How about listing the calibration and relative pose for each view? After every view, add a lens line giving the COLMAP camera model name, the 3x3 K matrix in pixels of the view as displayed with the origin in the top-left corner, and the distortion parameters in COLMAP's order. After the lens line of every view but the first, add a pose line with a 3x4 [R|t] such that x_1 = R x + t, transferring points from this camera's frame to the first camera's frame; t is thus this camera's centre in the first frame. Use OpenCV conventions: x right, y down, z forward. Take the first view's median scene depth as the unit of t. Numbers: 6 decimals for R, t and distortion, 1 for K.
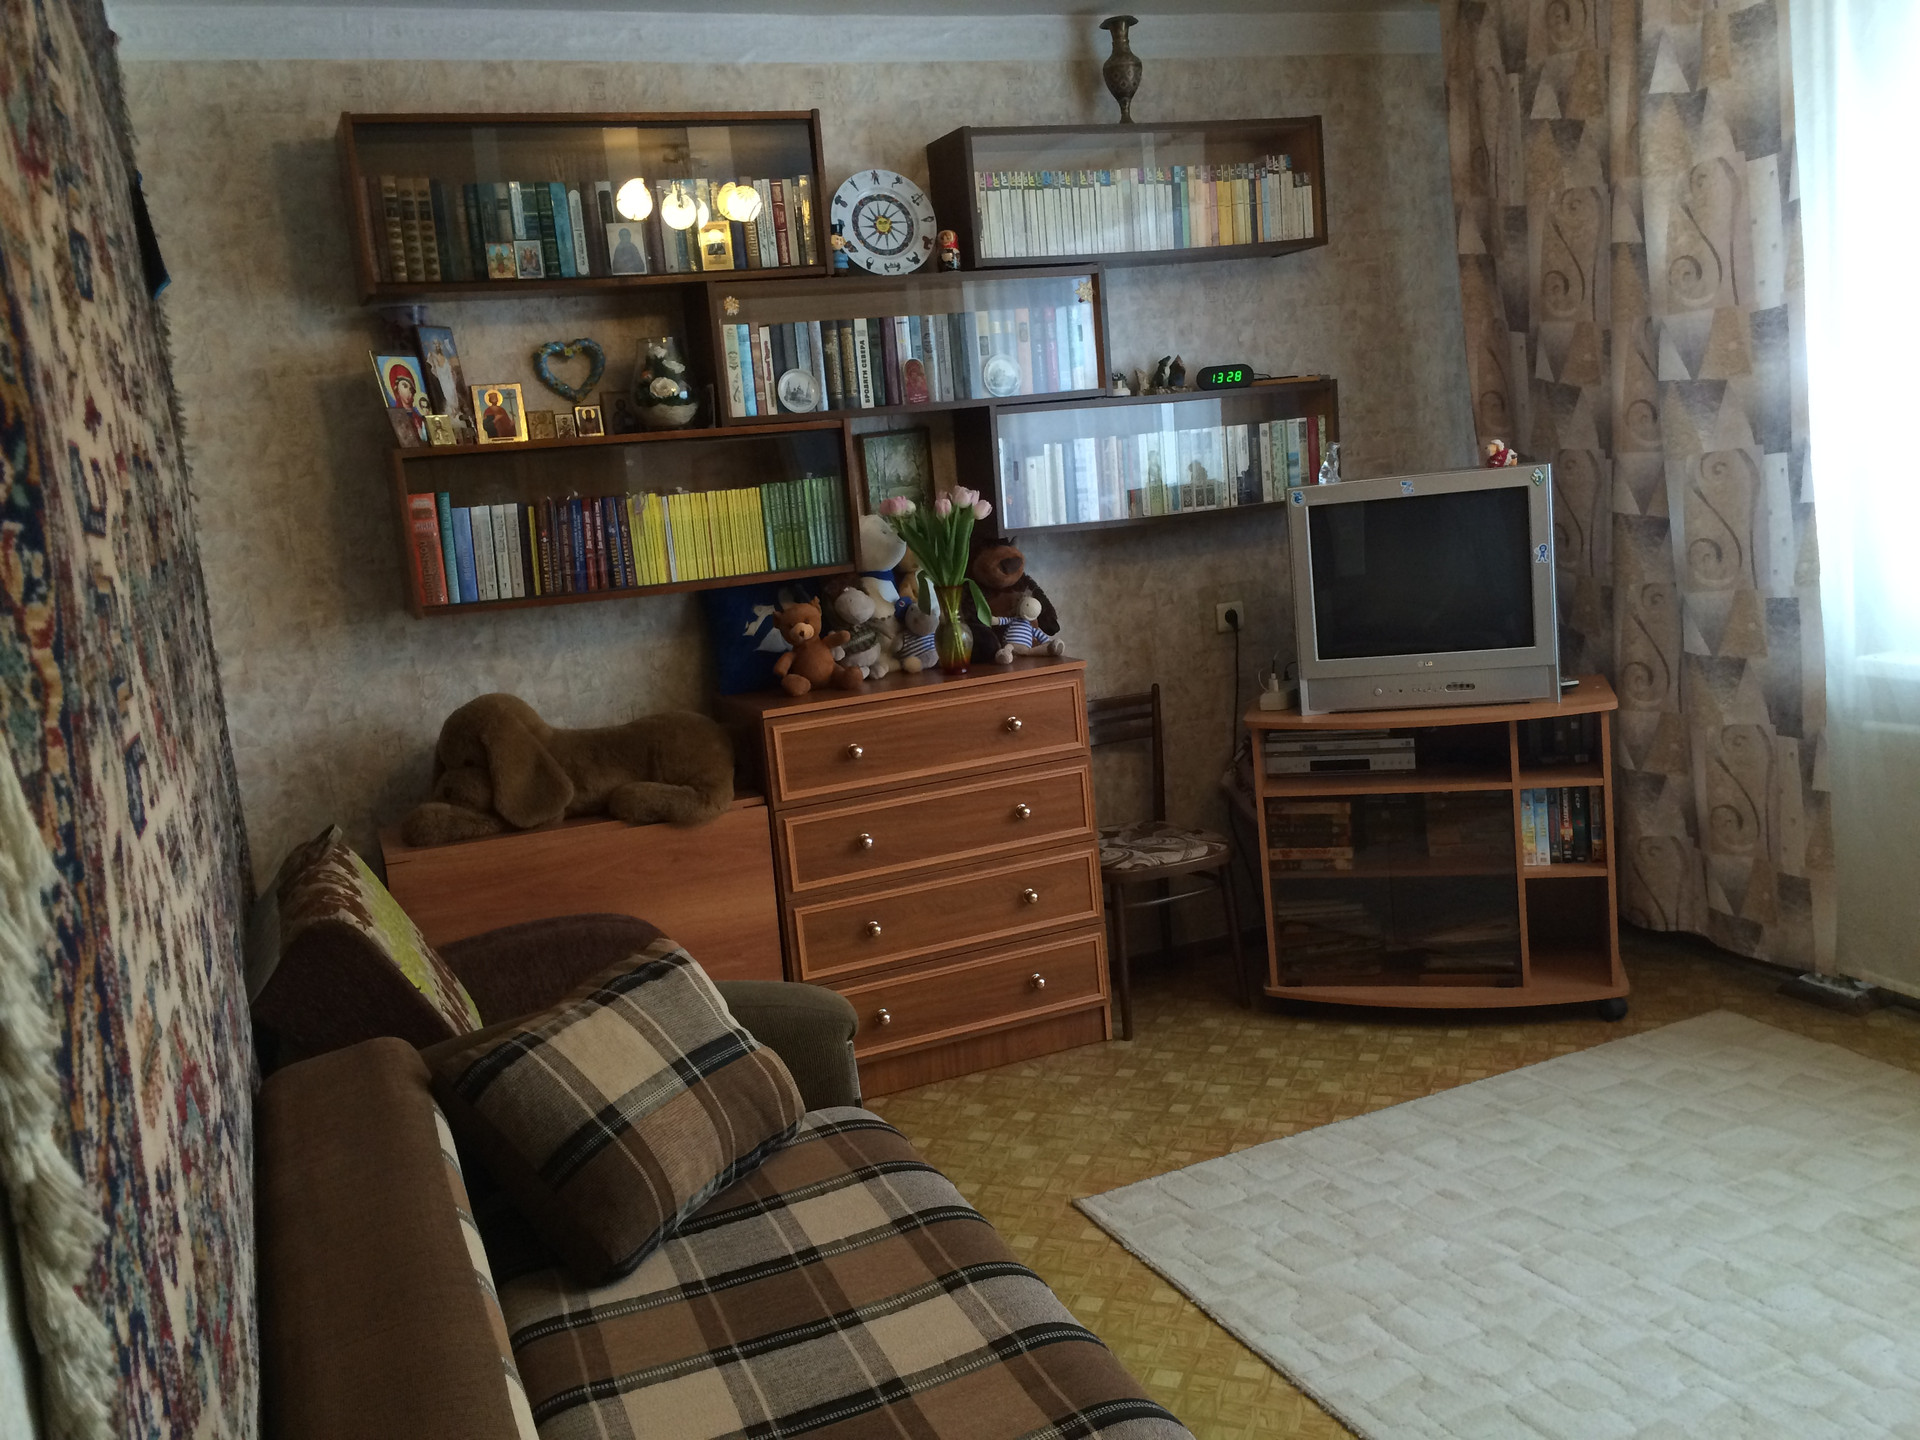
lens RADIAL K [[1668.4, 0, 953.3], [0, 1668.4, 721.6], [0, 0, 1]] dist [0.091700, -0.126726]
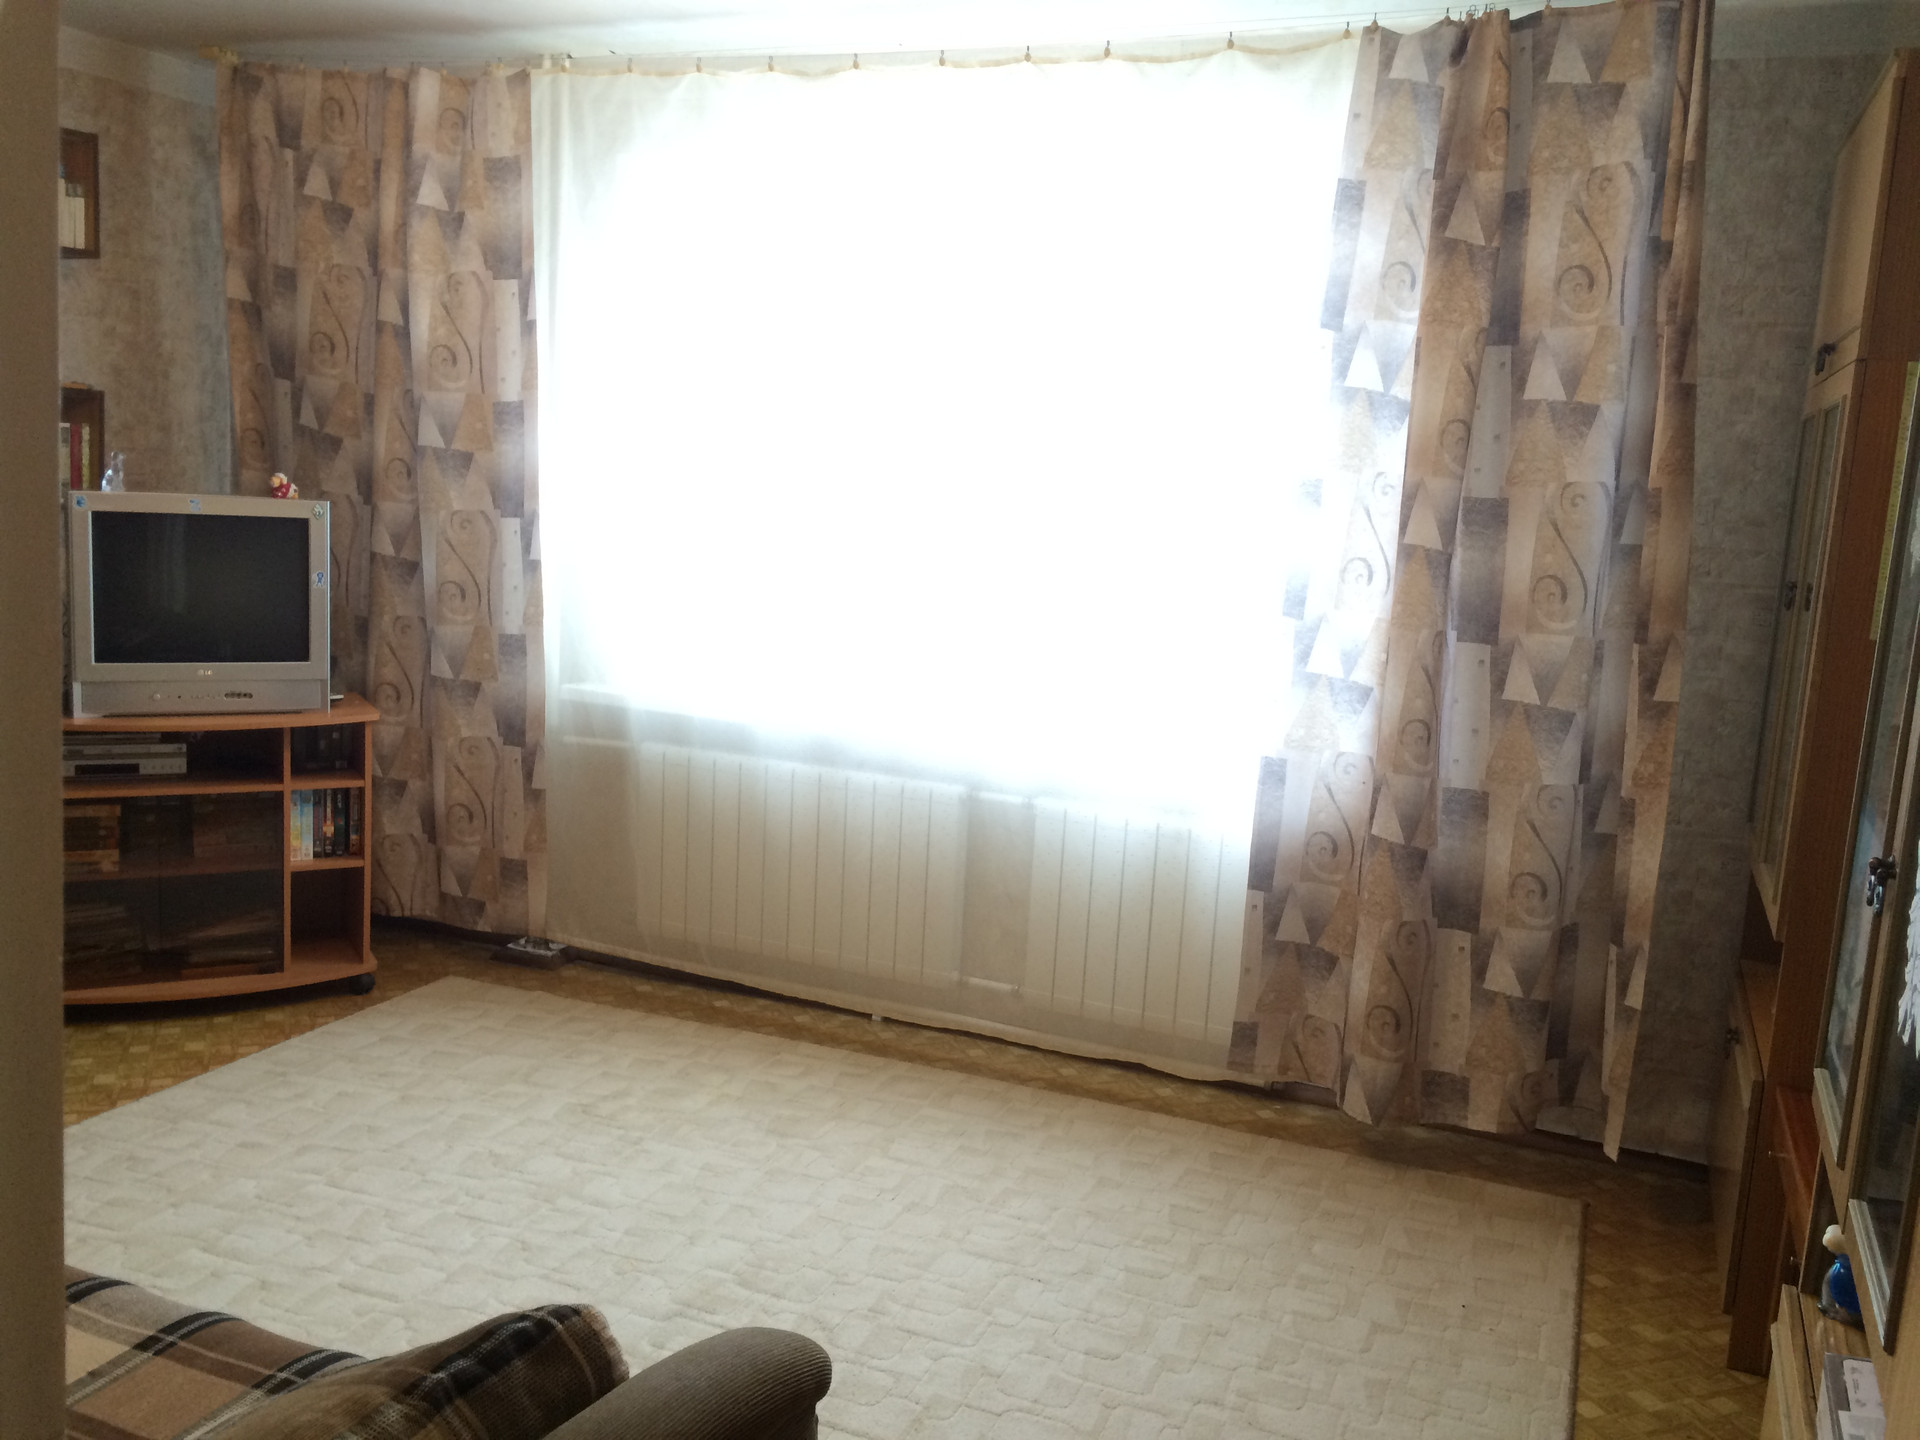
lens RADIAL K [[1668.4, 0, 962.6], [0, 1668.4, 738.4], [0, 0, 1]] dist [0.091700, -0.126726]
pose [[0.703666, 0.027782, 0.709988, -0.145809], [-0.009887, 0.999521, -0.029312, 0.035043], [-0.710462, 0.013607, 0.703604, -0.099491]]
